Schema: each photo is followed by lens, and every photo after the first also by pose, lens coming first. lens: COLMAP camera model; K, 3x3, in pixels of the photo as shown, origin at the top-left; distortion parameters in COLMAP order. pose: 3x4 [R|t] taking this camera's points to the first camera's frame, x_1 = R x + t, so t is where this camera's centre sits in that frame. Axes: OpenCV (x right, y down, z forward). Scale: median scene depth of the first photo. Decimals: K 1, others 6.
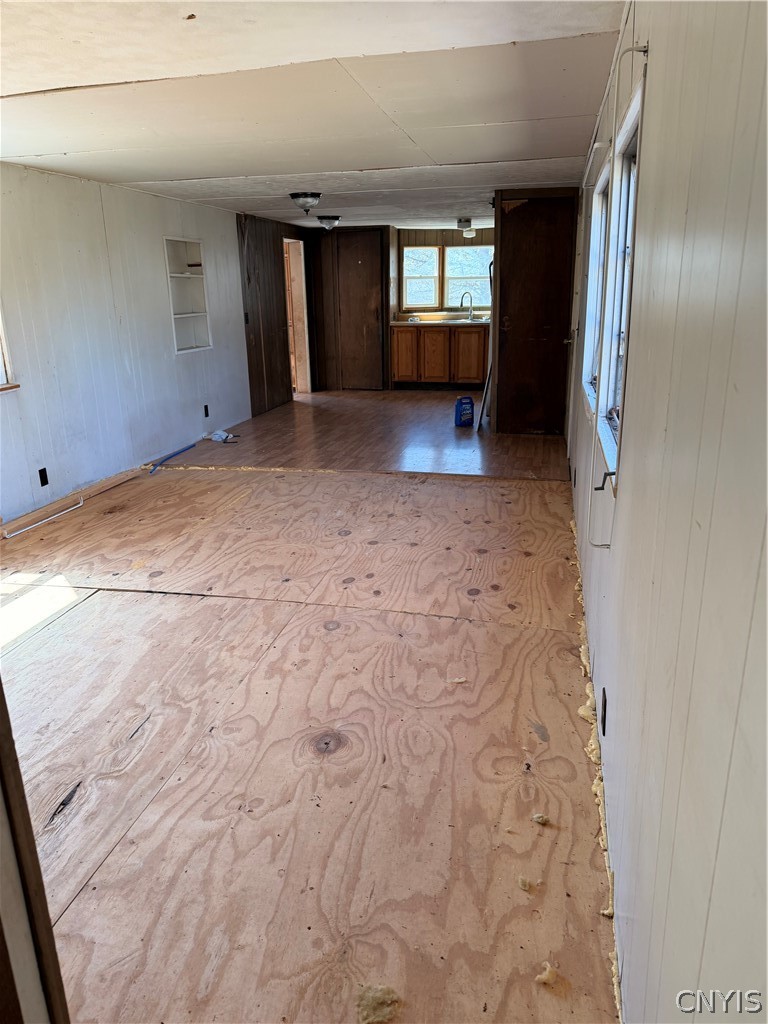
lens RADIAL K [[760.1, 0, 383.0], [0, 760.1, 517.3], [0, 0, 1]] dist [0.080364, -0.193627]
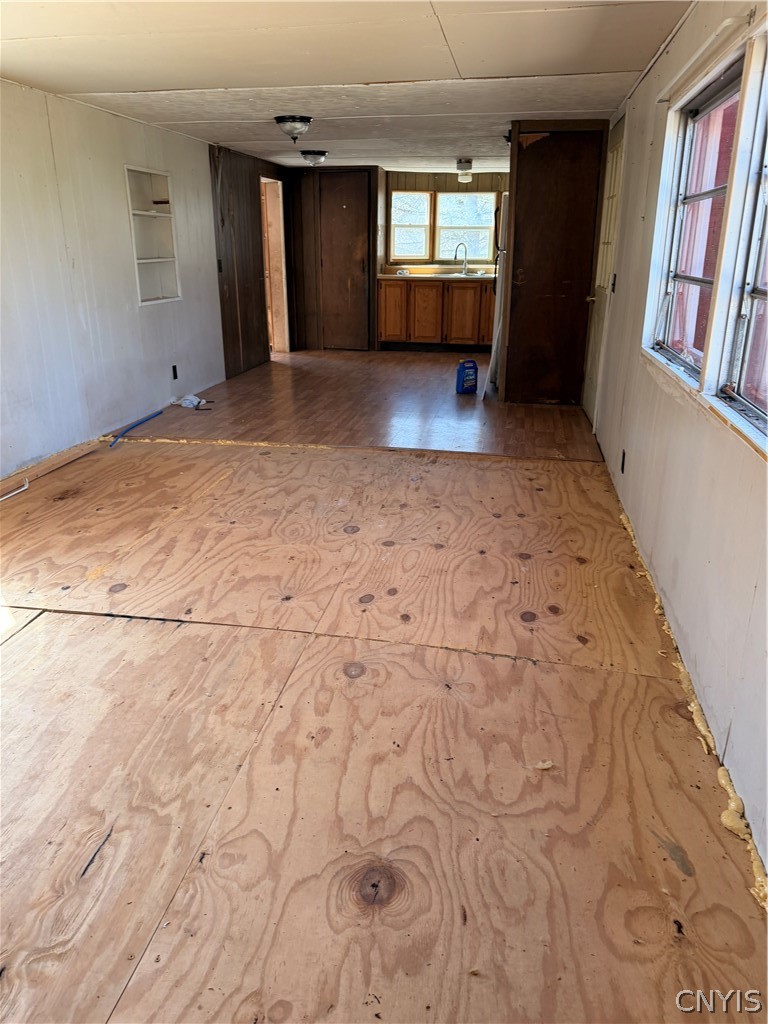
lens RADIAL K [[760.1, 0, 383.0], [0, 760.1, 517.3], [0, 0, 1]] dist [0.080364, -0.193627]
pose [[0.999045, 0.005101, 0.043401, -0.058639], [-0.007340, 0.998642, 0.051584, -0.039312], [-0.043079, -0.051853, 0.997725, 0.204349]]
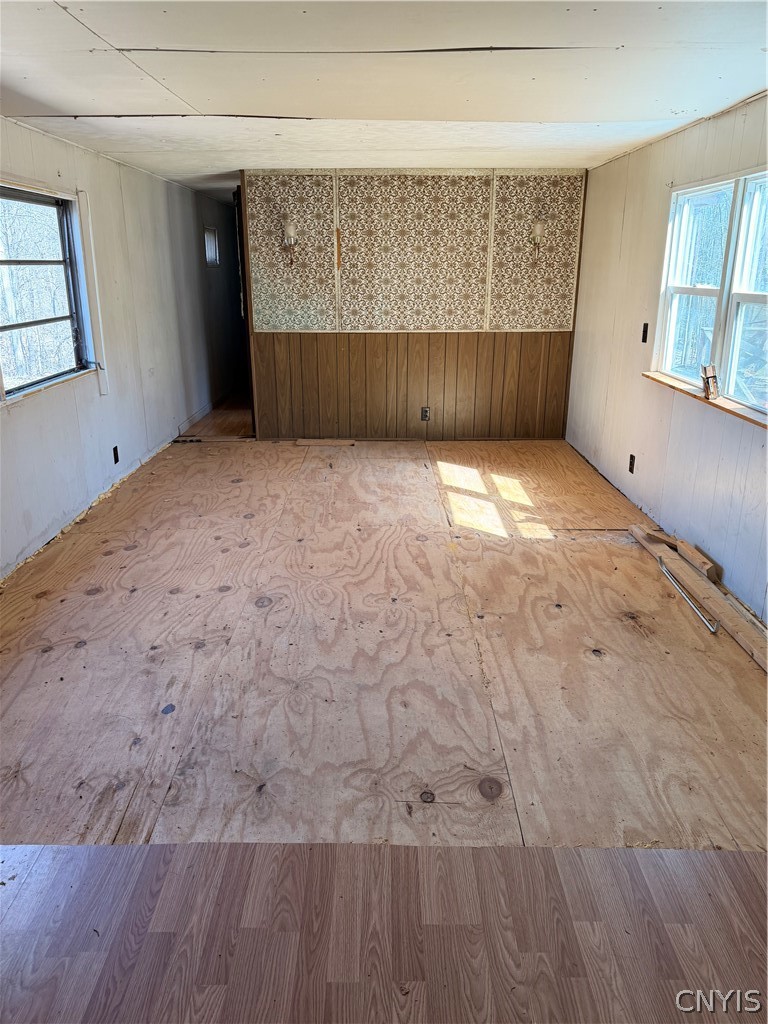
lens RADIAL K [[751.2, 0, 413.5], [0, 751.2, 509.5], [0, 0, 1]] dist [0.124536, -0.184436]
pose [[-0.969161, 0.091085, -0.228976, -0.034202], [-0.053744, 0.828689, 0.557122, -0.559840], [0.240495, 0.552247, -0.798239, 1.800432]]
